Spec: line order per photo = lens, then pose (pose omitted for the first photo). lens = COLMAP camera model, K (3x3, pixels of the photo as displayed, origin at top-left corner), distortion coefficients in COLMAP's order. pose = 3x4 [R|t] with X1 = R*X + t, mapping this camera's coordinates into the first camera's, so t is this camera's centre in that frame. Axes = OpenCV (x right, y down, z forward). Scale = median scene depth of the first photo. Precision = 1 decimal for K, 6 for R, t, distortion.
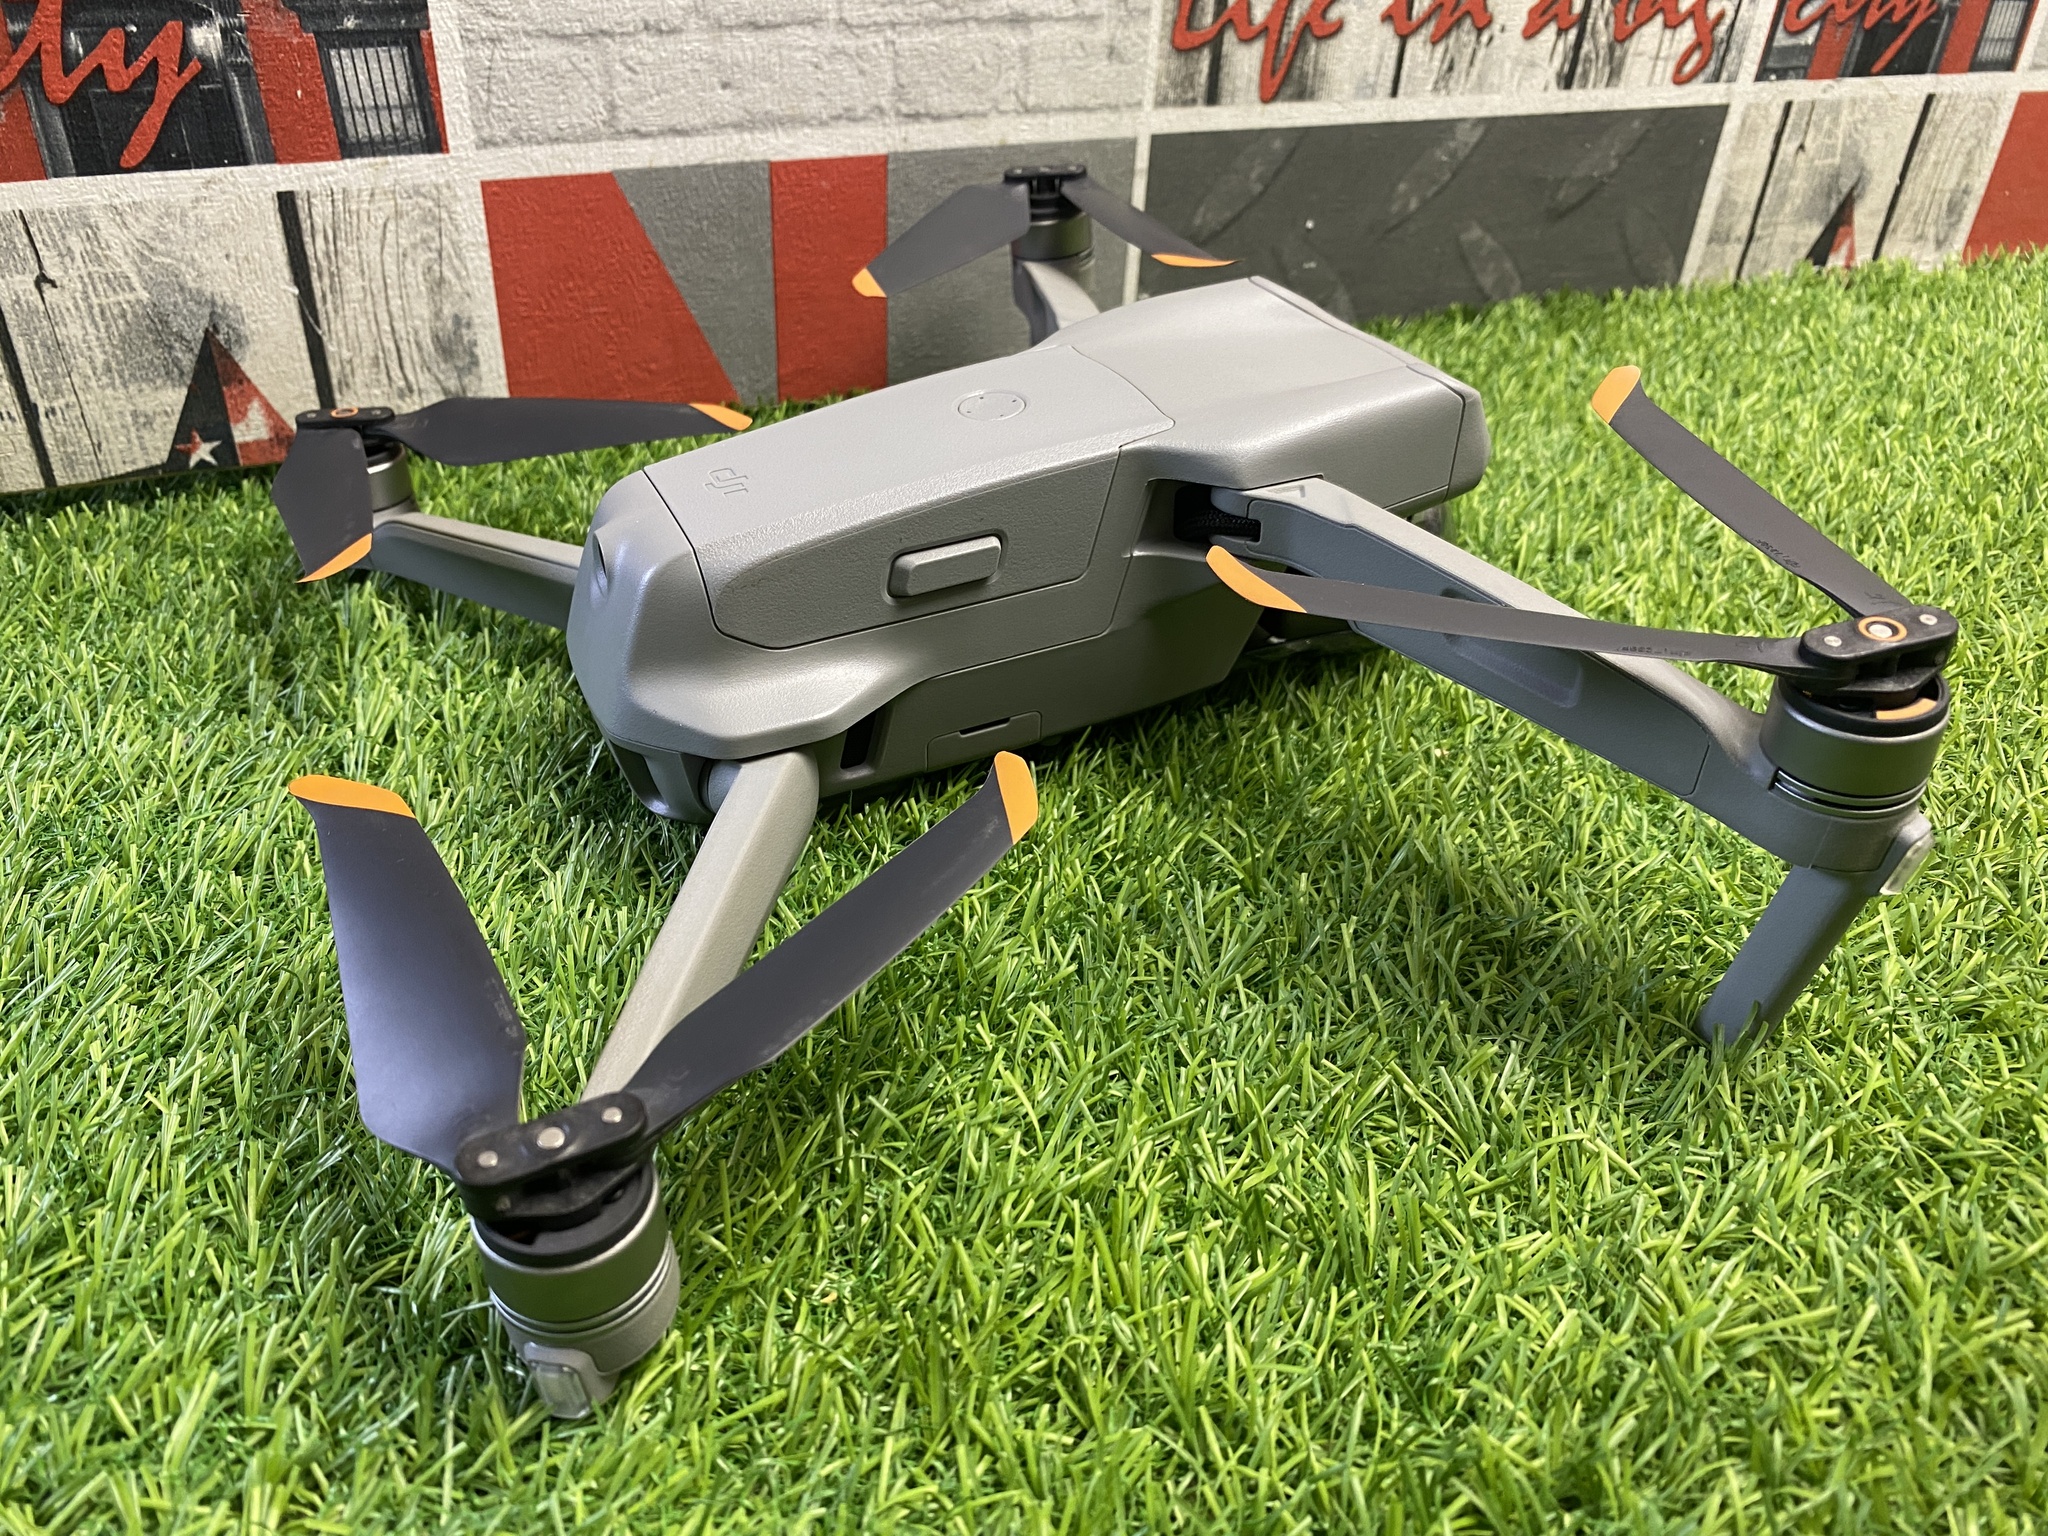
lens RADIAL K [[1562.2, 0, 1002.6], [0, 1562.2, 773.5], [0, 0, 1]] dist [-0.005154, 0.005601]
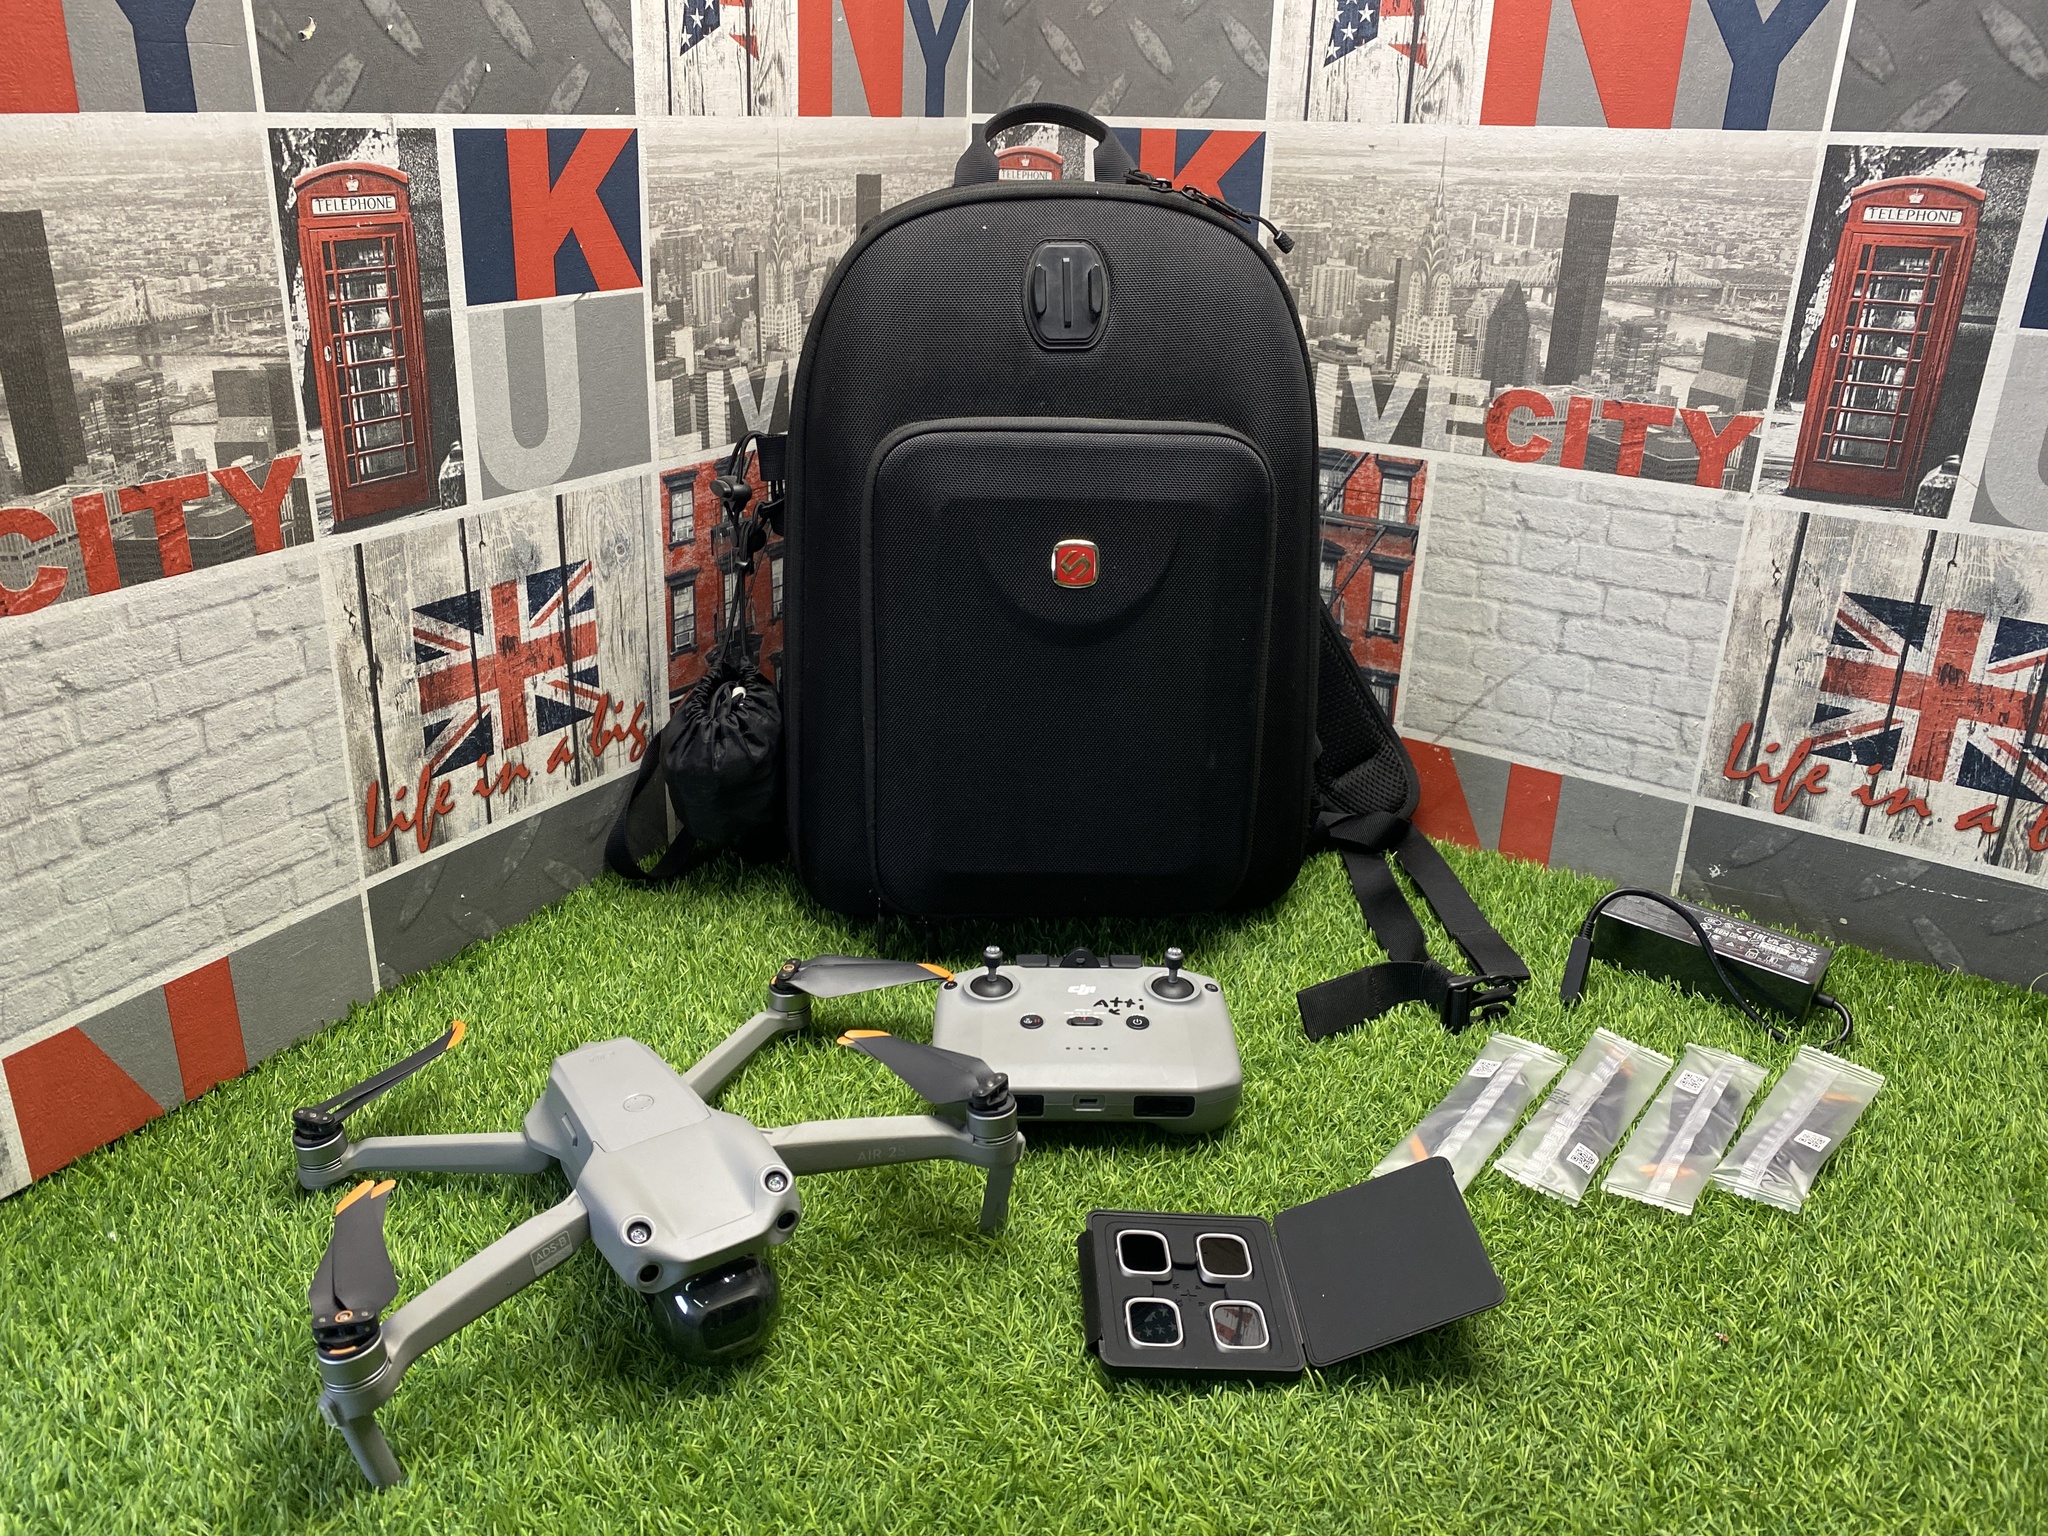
lens RADIAL K [[1543.9, 0, 1006.4], [0, 1543.9, 748.3], [0, 0, 1]] dist [-0.000971, 0.001467]
pose [[0.825377, -0.230349, 0.515454, -0.203022], [0.306281, 0.949647, -0.066053, -0.237319], [-0.474284, 0.212392, 0.854368, -1.056243]]
